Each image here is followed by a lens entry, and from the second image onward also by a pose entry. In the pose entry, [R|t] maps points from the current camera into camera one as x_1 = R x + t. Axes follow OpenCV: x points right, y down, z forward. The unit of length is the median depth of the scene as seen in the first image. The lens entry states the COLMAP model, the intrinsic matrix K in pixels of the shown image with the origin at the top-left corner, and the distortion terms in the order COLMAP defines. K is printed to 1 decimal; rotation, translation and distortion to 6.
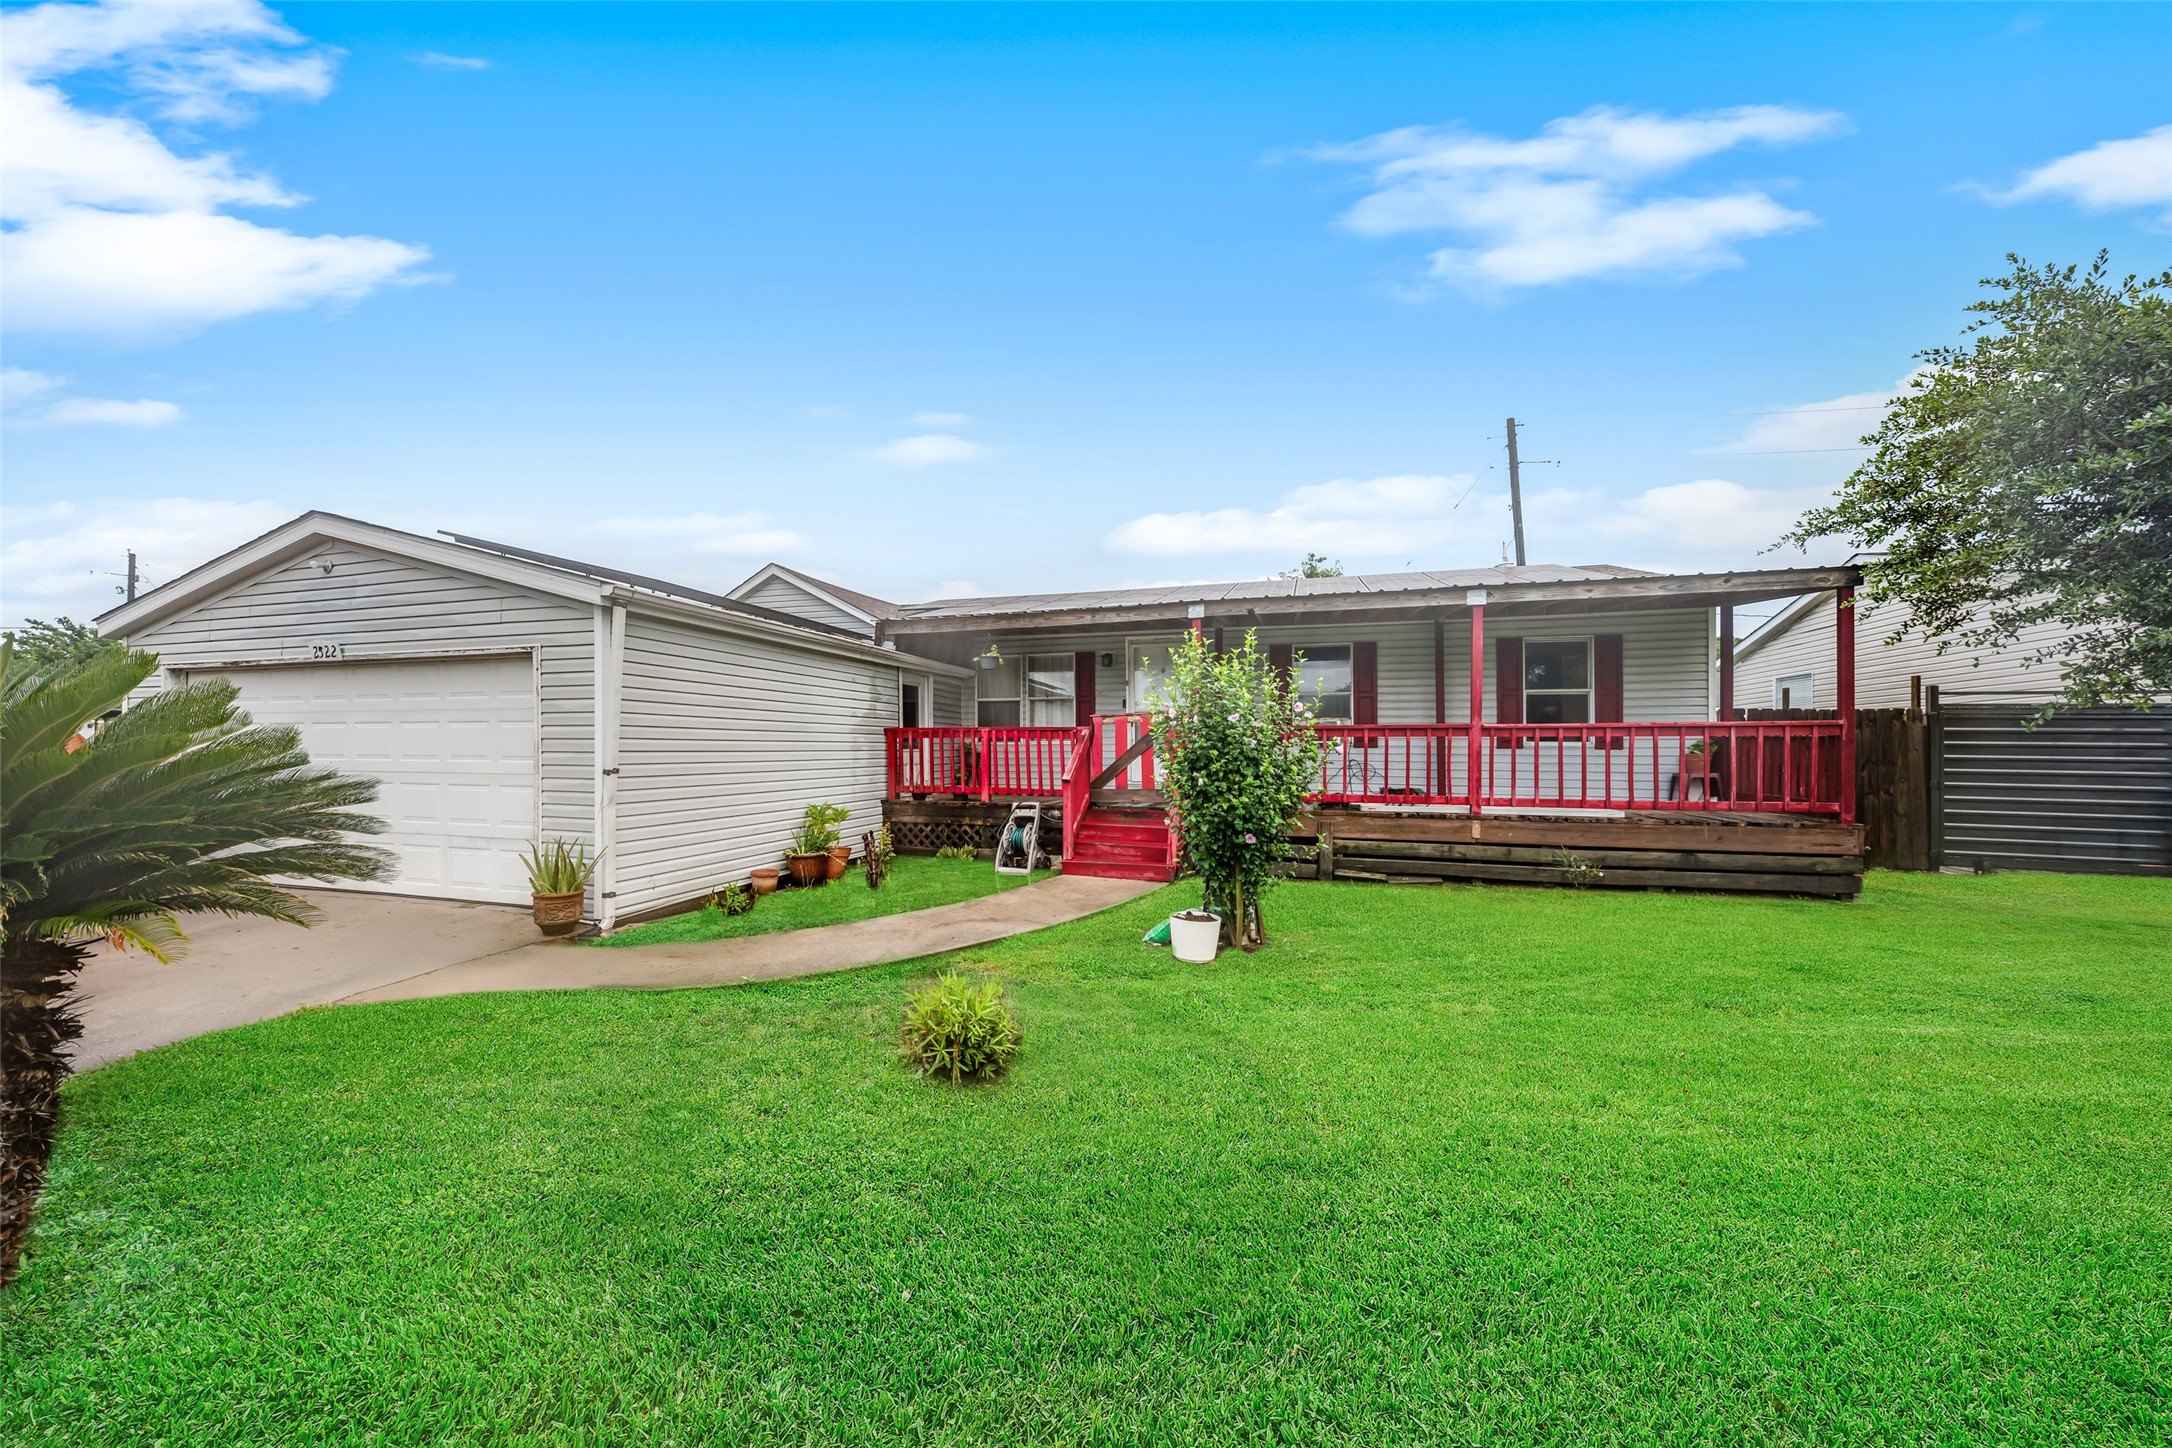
lens RADIAL K [[746.7, 0, 1087.4], [0, 746.7, 730.1], [0, 0, 1]] dist [-0.000994, 0.000075]
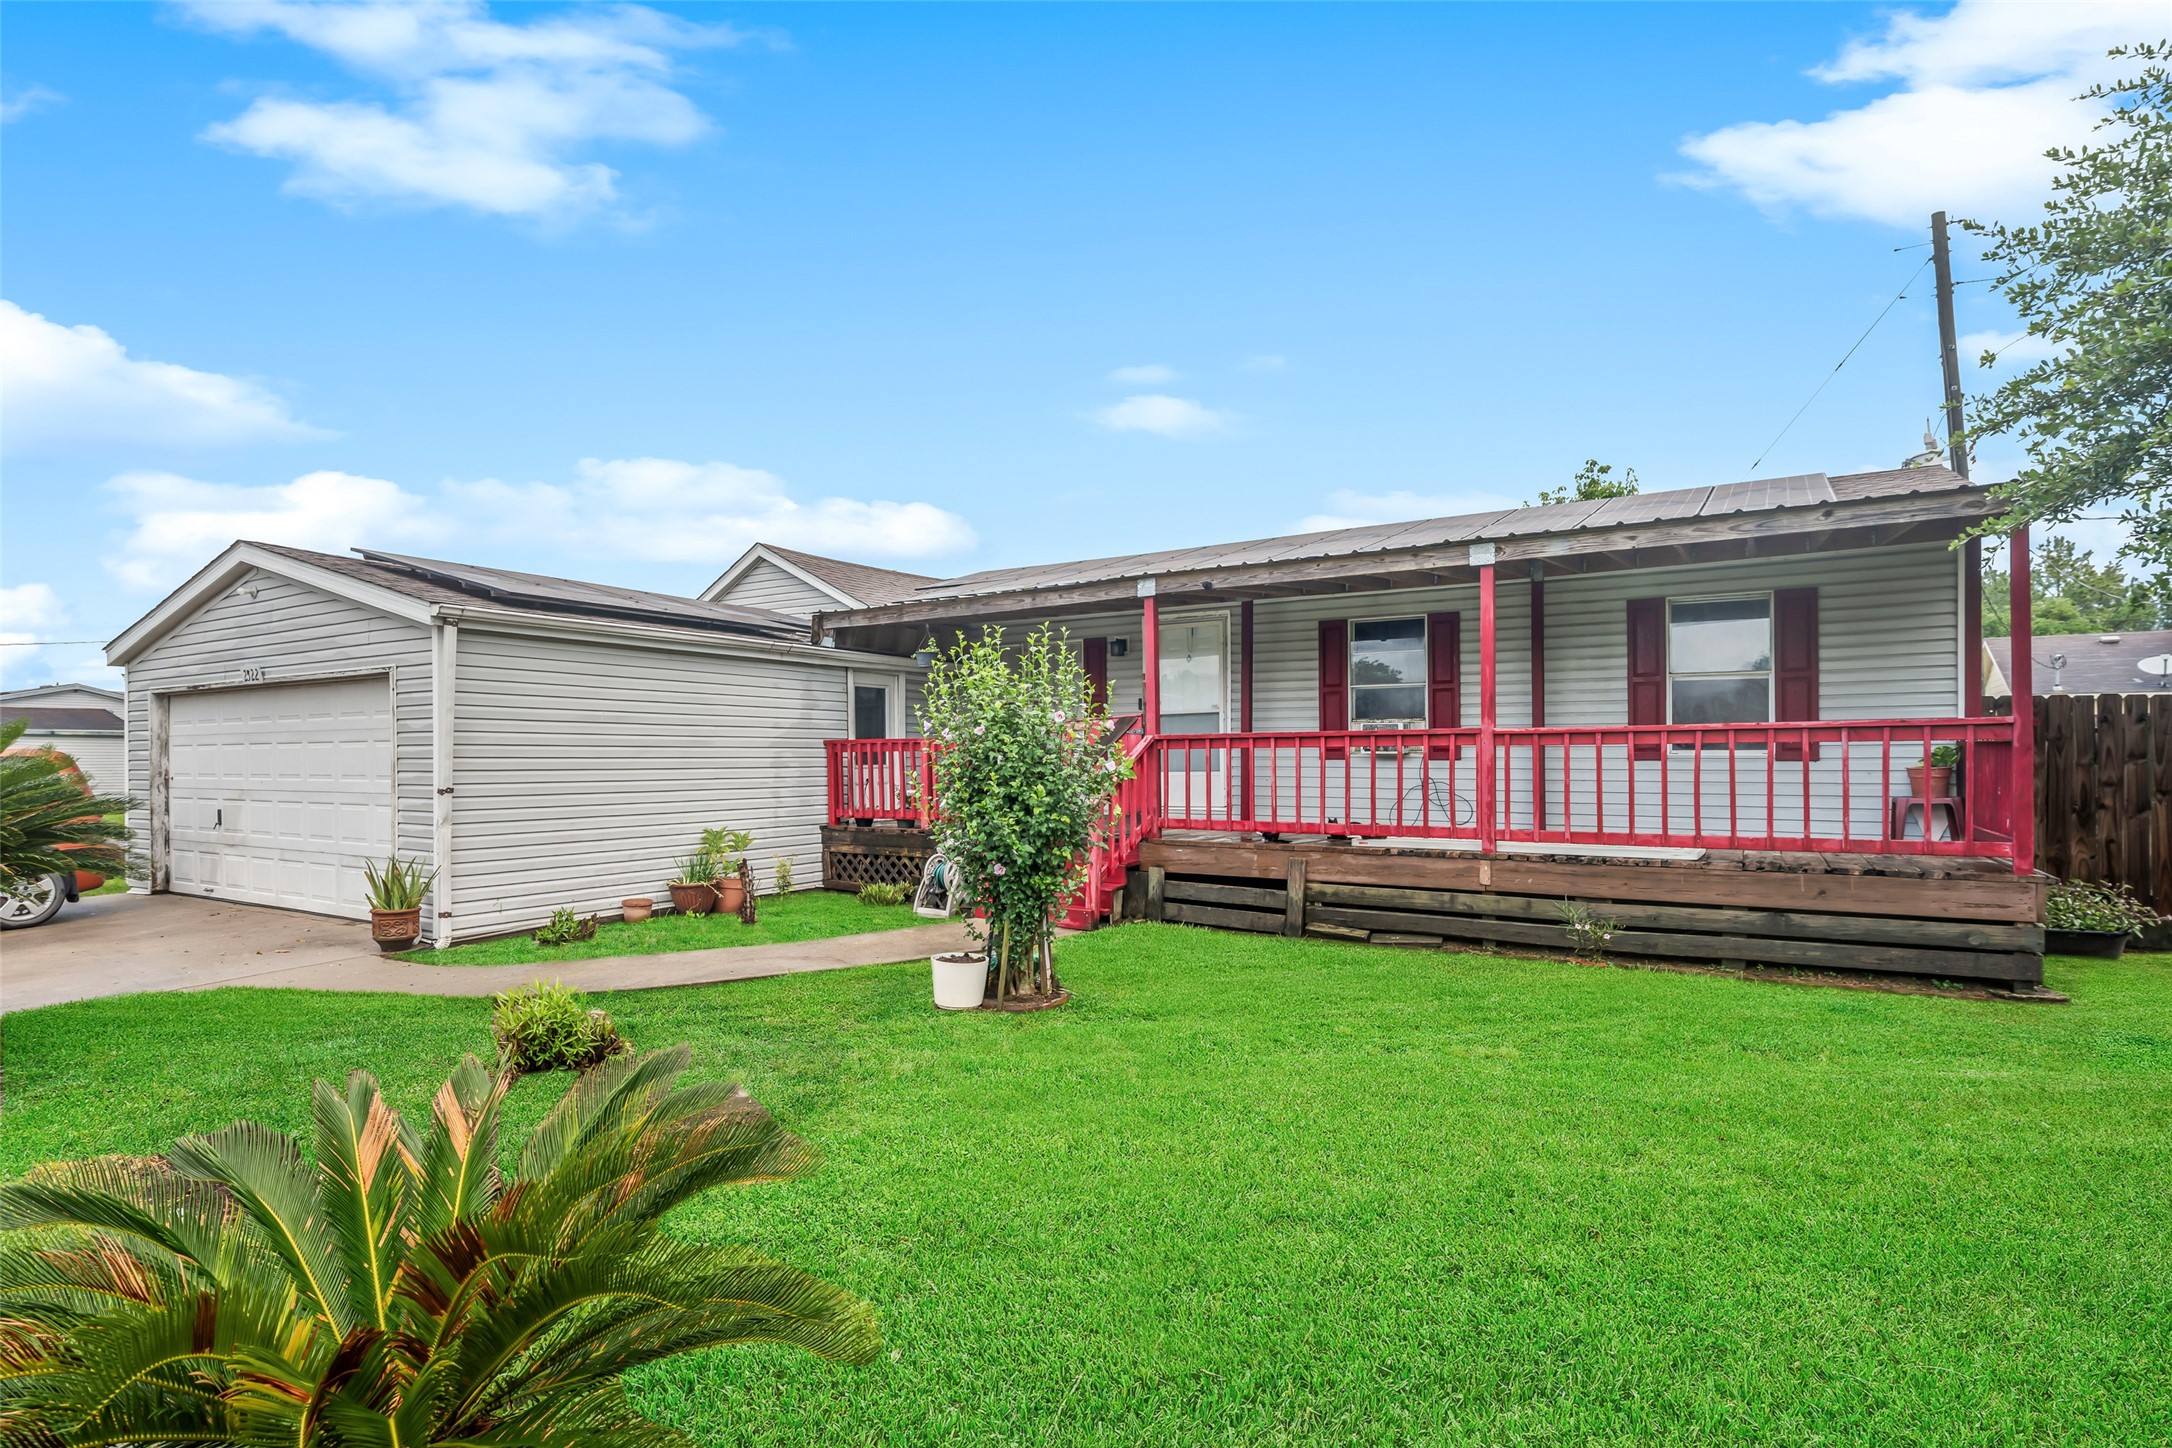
lens RADIAL K [[1091.9, 0, 1086.0], [0, 1091.9, 724.0], [0, 0, 1]] dist [0.005480, 0.001224]
pose [[0.962946, -0.014844, -0.269284, 0.429967], [0.012363, 0.999864, -0.010906, -0.005165], [0.269409, 0.007173, 0.962999, -0.130472]]
